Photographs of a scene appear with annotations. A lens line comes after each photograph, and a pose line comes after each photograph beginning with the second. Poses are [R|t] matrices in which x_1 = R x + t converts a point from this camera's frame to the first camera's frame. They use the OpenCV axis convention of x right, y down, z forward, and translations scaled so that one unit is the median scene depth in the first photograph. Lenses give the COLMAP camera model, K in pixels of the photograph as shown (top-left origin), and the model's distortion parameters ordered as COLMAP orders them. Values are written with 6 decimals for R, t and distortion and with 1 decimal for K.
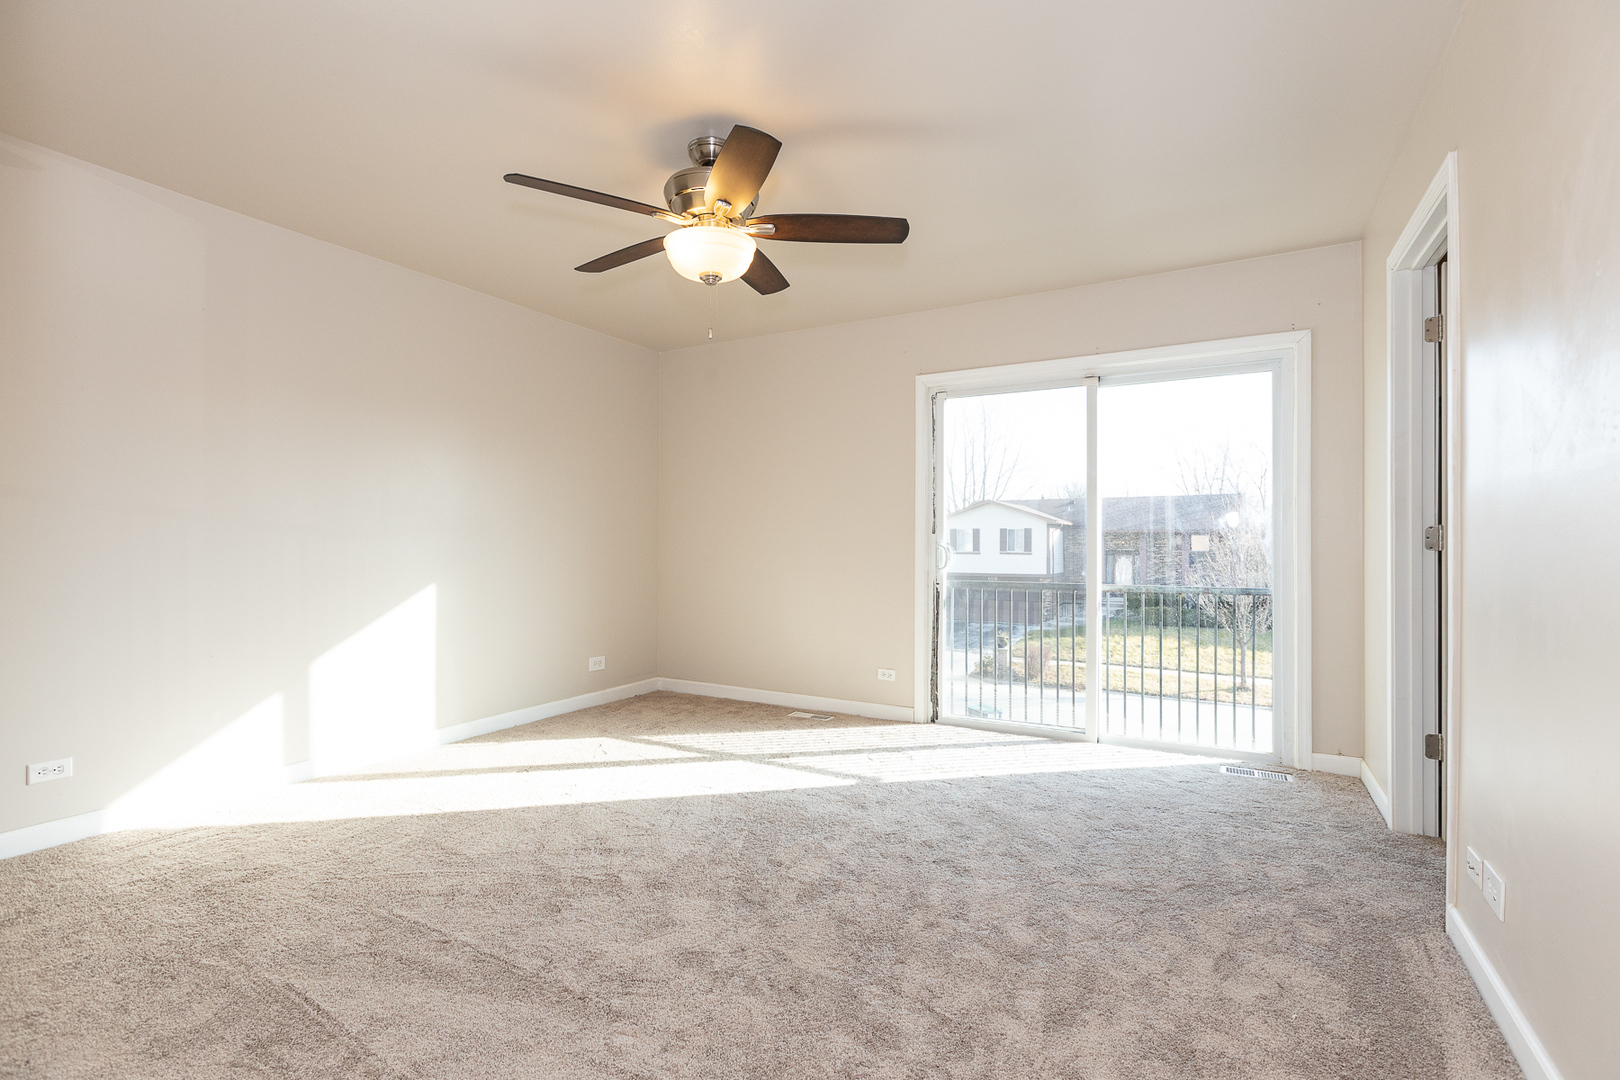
lens RADIAL K [[782.1, 0, 810.0], [0, 782.1, 540.0], [0, 0, 1]] dist [0.001029, 0.000134]
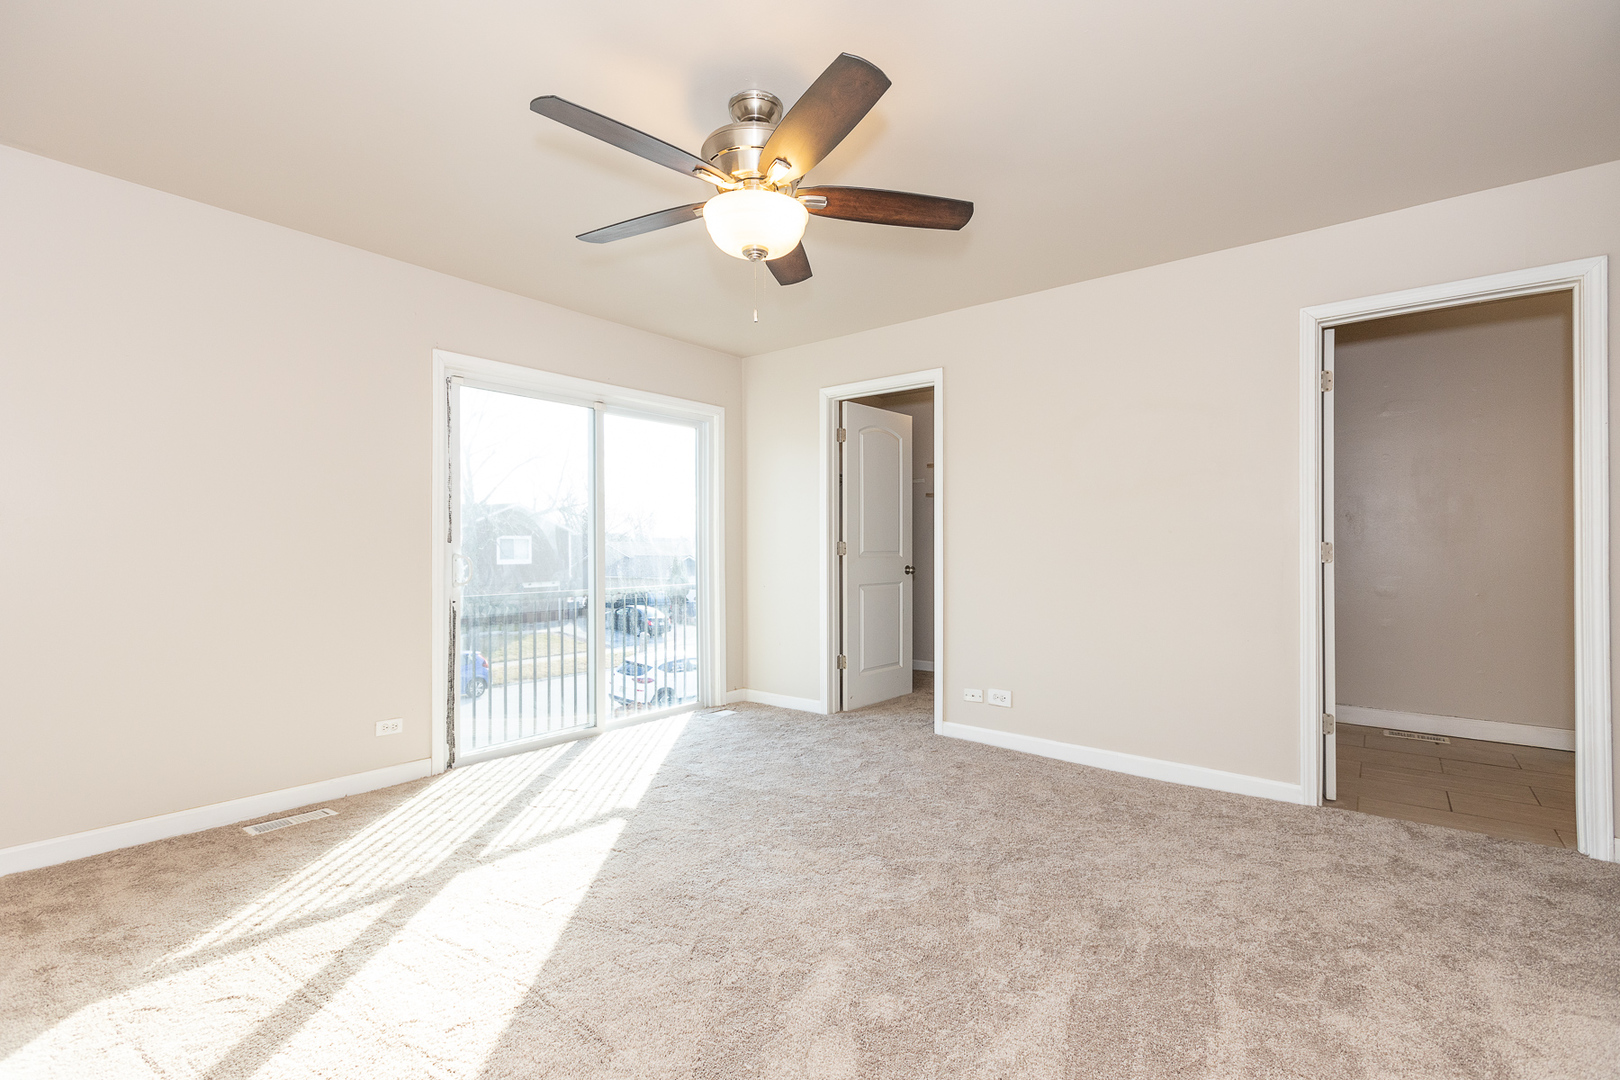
lens RADIAL K [[721.2, 0, 810.0], [0, 721.2, 540.0], [0, 0, 1]] dist [-0.000483, -0.000889]
pose [[0.159068, 0.013452, 0.987176, -0.621858], [0.011313, 0.999817, -0.015447, 0.006749], [-0.987203, 0.013626, 0.158886, 0.565675]]
